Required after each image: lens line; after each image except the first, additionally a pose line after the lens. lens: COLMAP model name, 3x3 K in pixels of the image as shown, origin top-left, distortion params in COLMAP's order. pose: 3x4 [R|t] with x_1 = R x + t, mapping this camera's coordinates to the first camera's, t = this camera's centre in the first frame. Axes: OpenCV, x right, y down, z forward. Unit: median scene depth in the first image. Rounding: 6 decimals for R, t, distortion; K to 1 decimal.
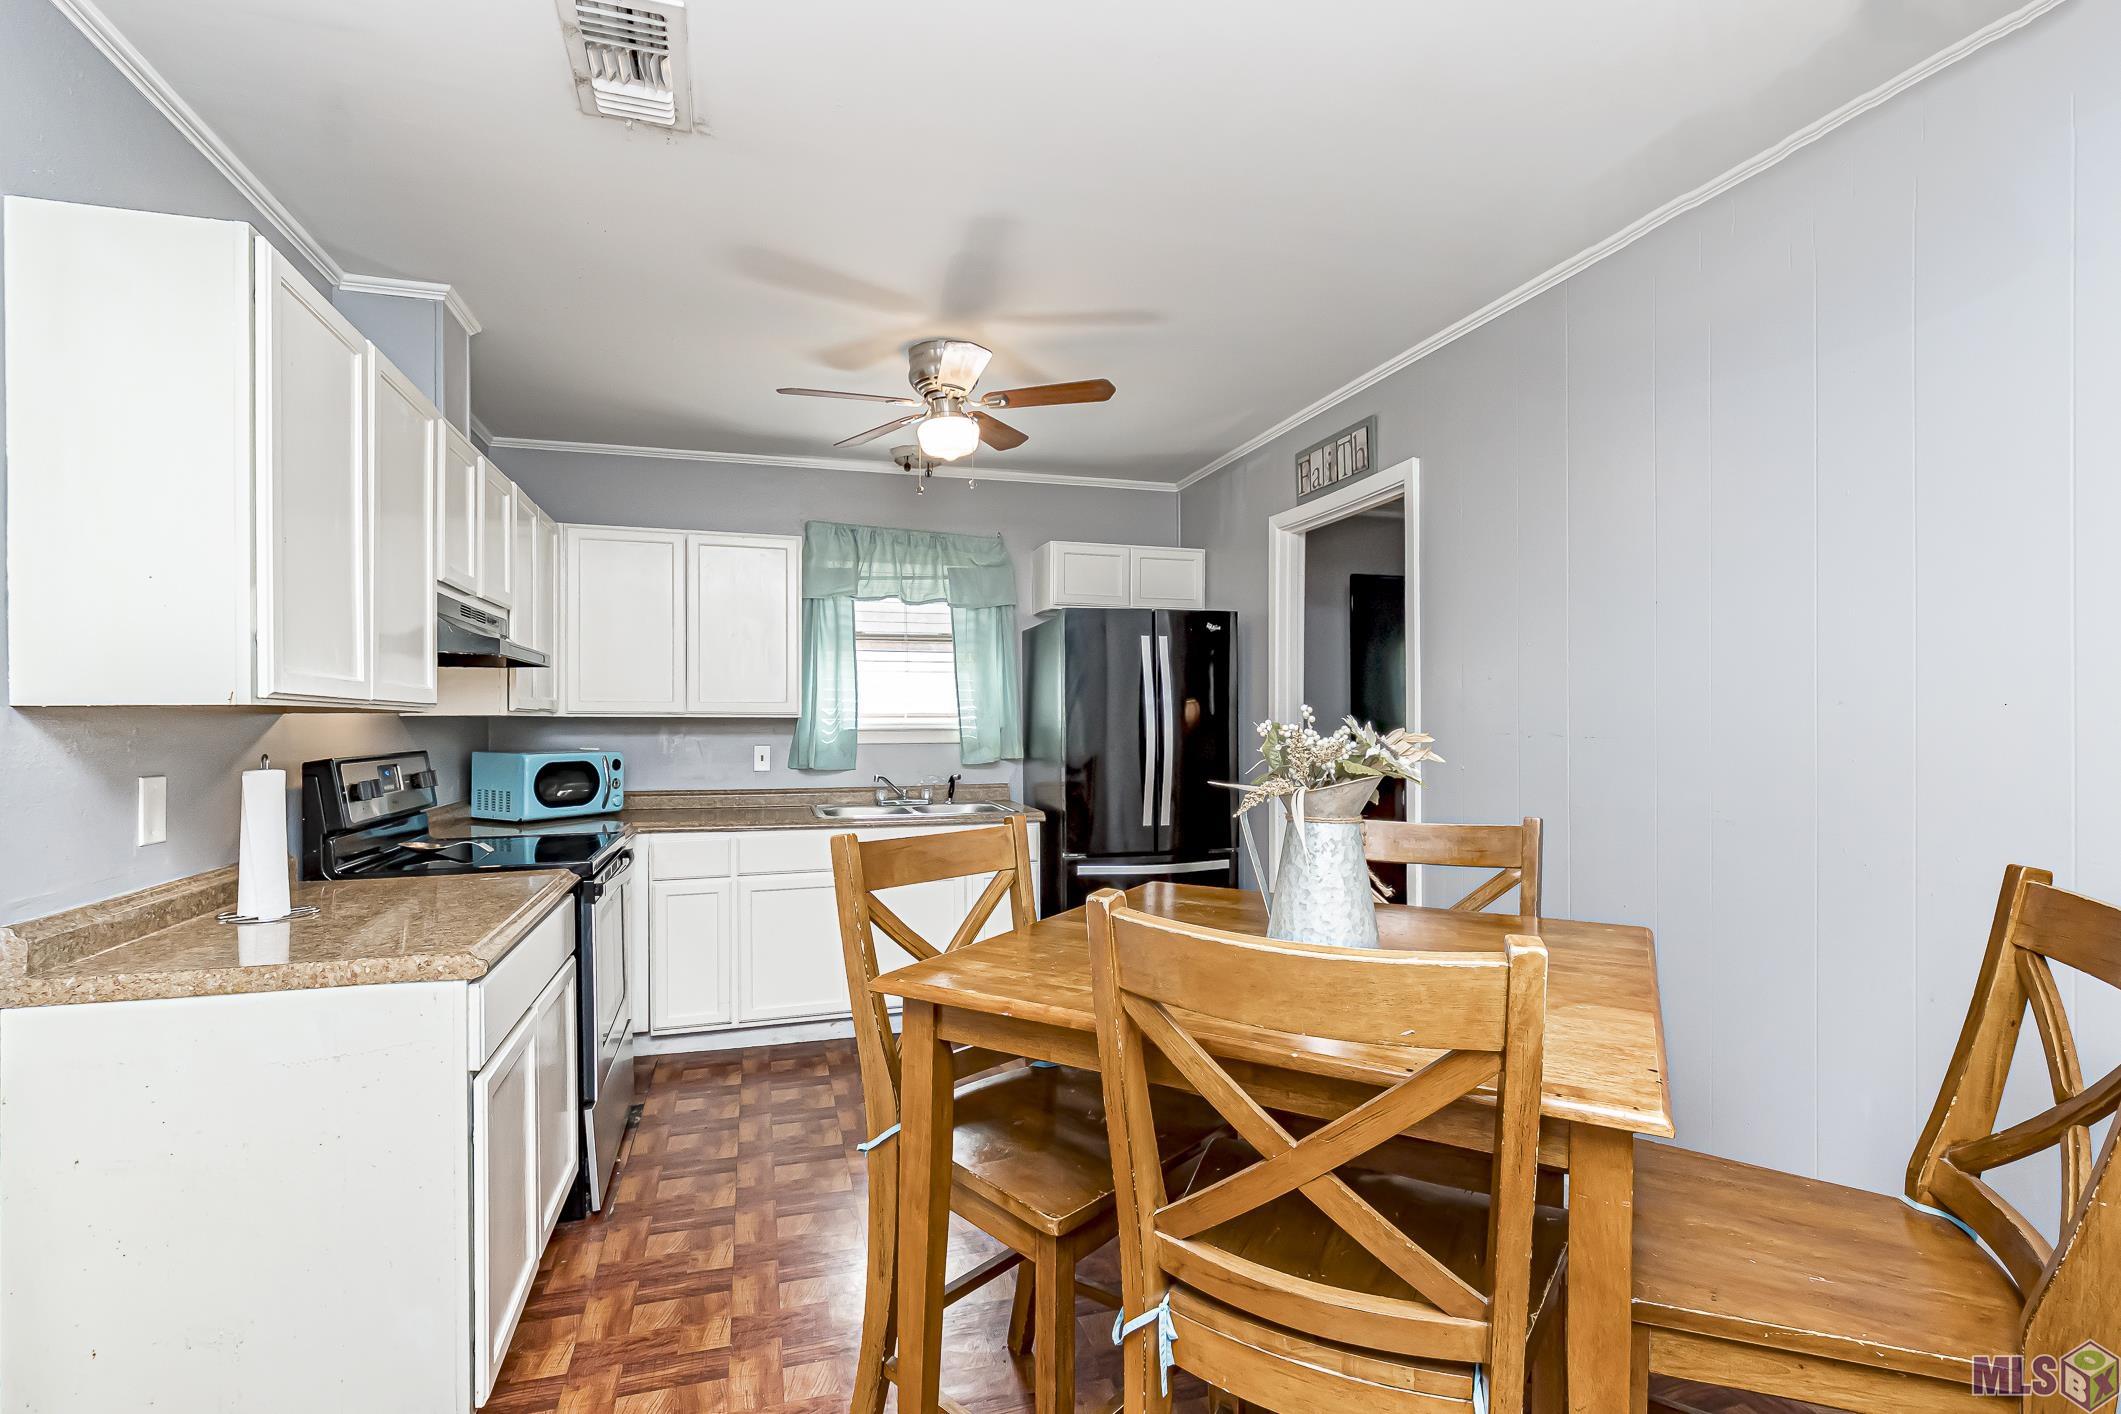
lens RADIAL K [[1038.3, 0, 1053.9], [0, 1038.3, 724.9], [0, 0, 1]] dist [-0.000367, -0.000146]
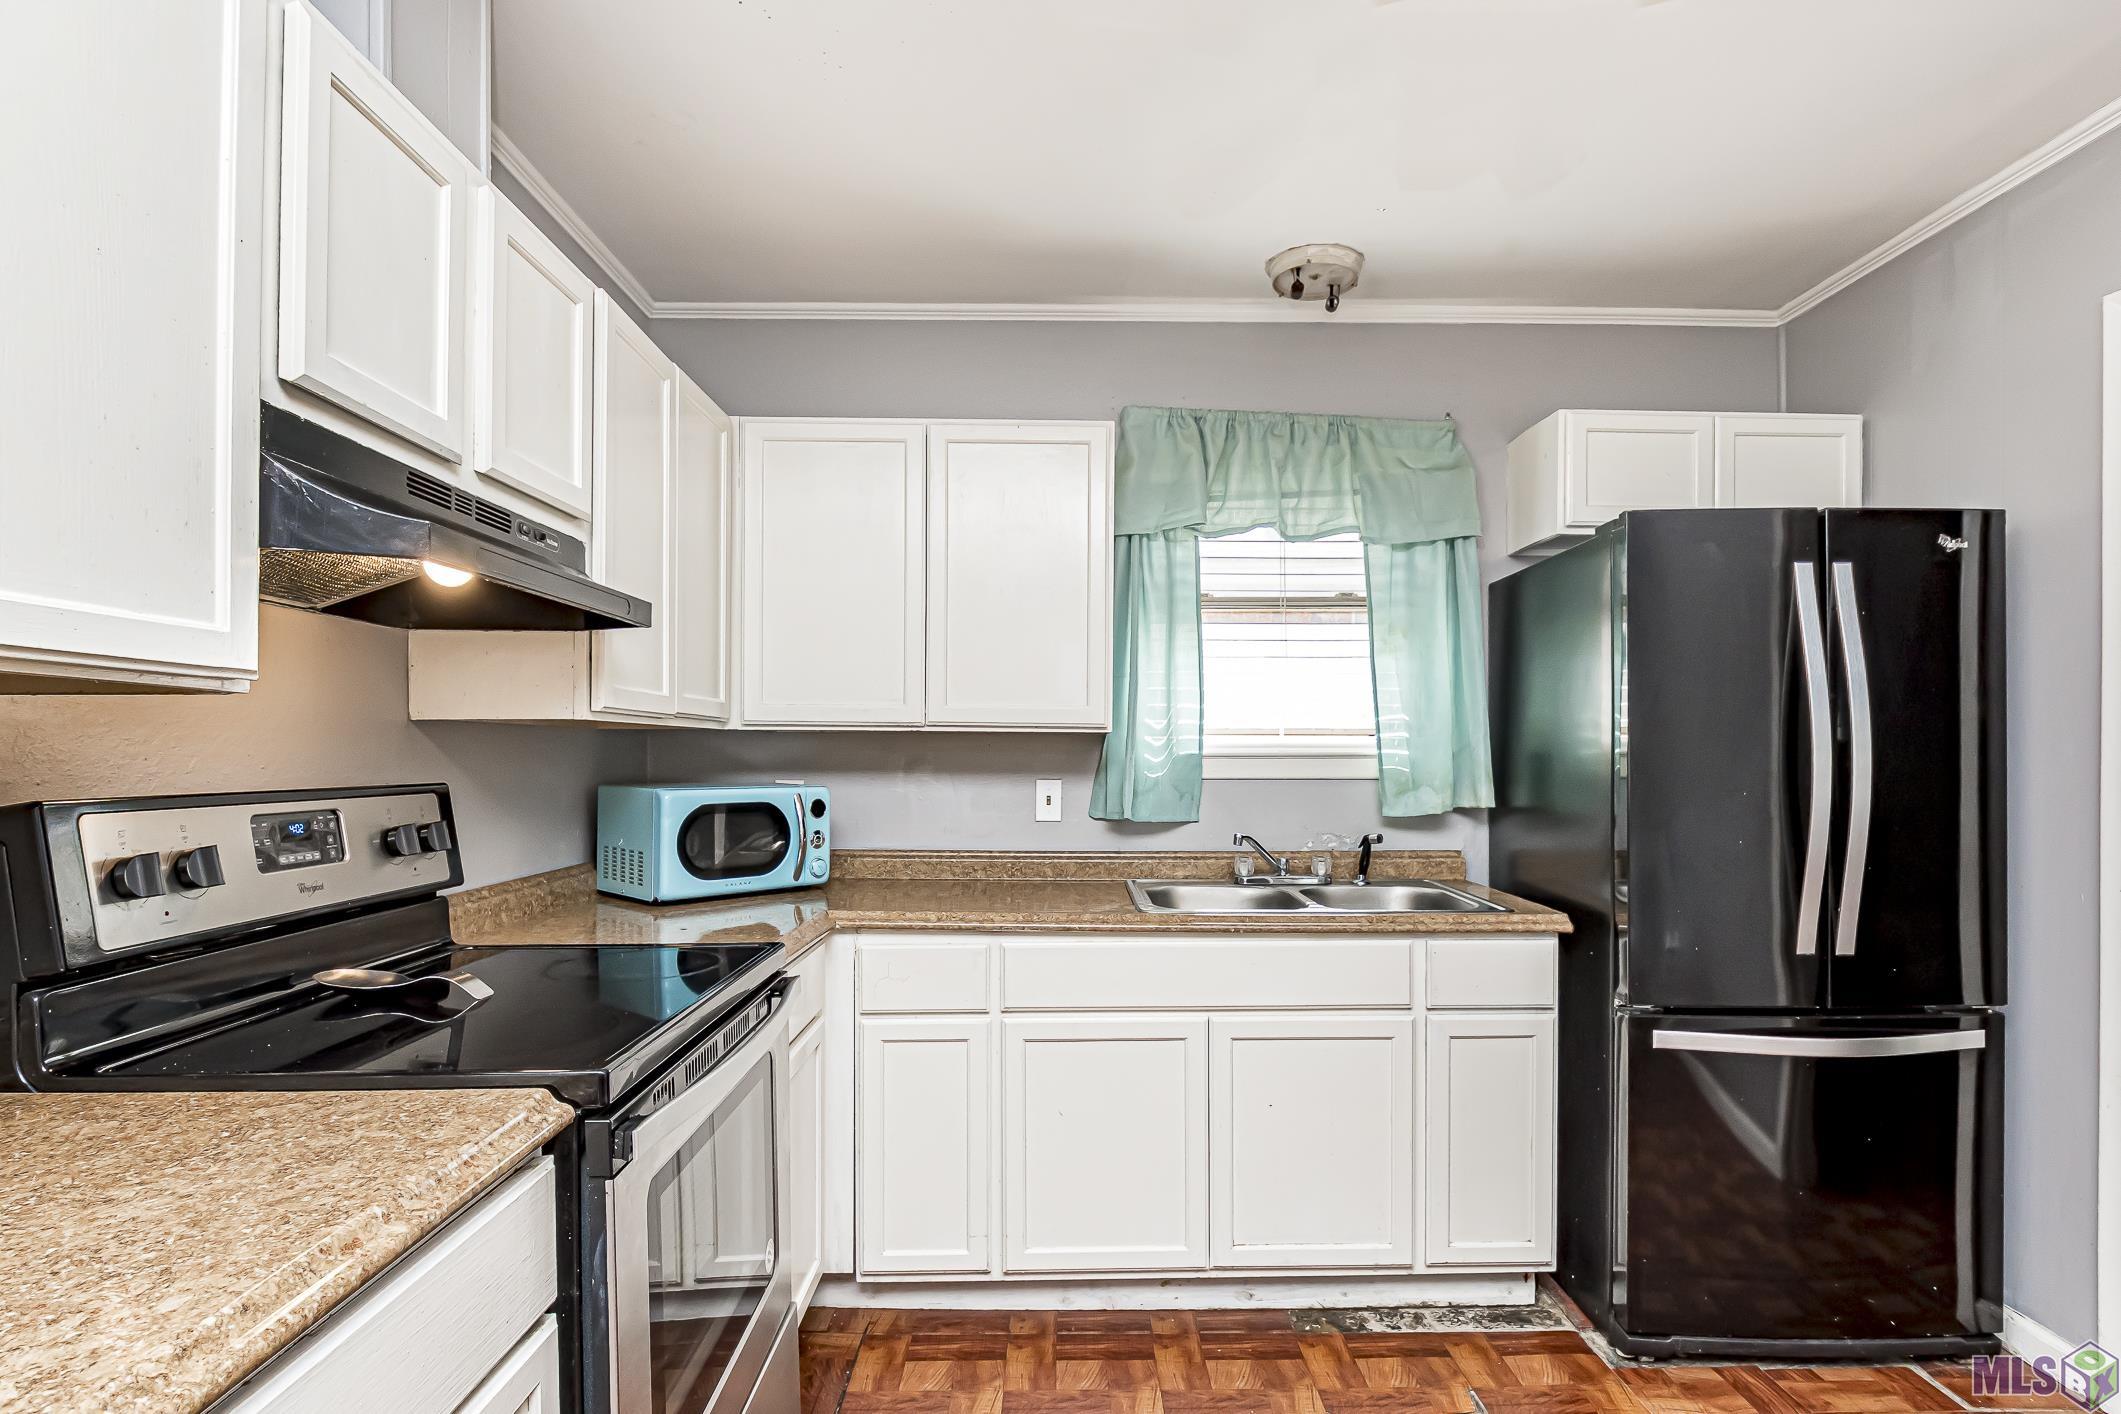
lens RADIAL K [[918.4, 0, 1067.0], [0, 918.4, 754.2], [0, 0, 1]] dist [0.000204, 0.000024]
pose [[0.961954, 0.003962, -0.273183, -0.124204], [-0.006012, 0.999960, -0.006665, 0.008554], [0.273146, 0.008054, 0.961939, 0.487312]]
